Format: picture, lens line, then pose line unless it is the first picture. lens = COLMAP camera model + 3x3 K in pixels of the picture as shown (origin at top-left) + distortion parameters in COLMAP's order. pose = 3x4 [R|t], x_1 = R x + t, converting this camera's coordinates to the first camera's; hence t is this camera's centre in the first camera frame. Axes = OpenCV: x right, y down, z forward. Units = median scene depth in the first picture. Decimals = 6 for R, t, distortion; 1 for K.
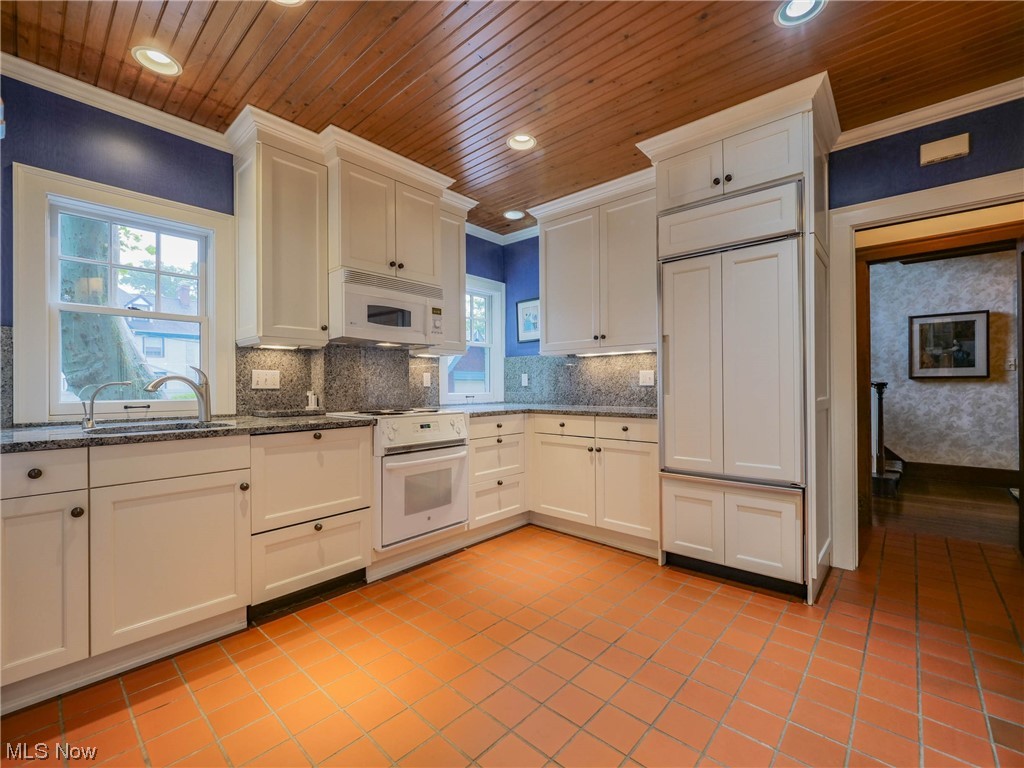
lens RADIAL K [[446.4, 0, 510.6], [0, 446.4, 382.5], [0, 0, 1]] dist [-0.007121, 0.001014]
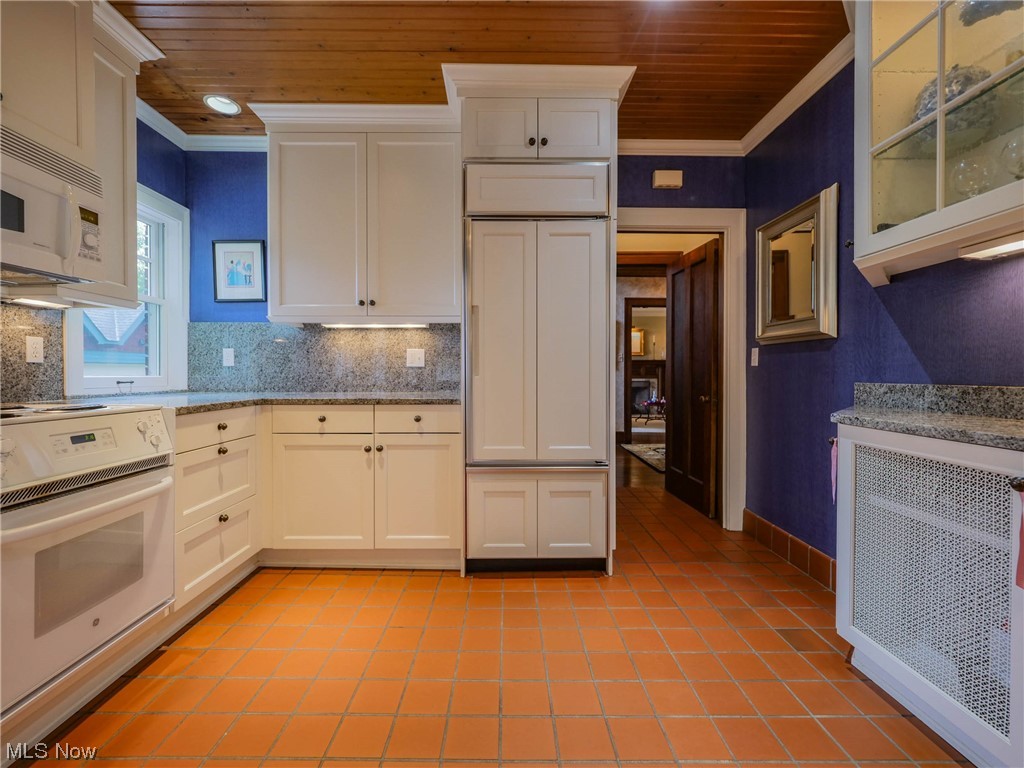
lens RADIAL K [[446.4, 0, 509.1], [0, 446.4, 377.3], [0, 0, 1]] dist [-0.007121, 0.001014]
pose [[0.738973, 0.000052, 0.673736, -0.153945], [-0.010579, 0.999878, 0.011526, 0.017470], [-0.673653, -0.015645, 0.738883, 0.286831]]
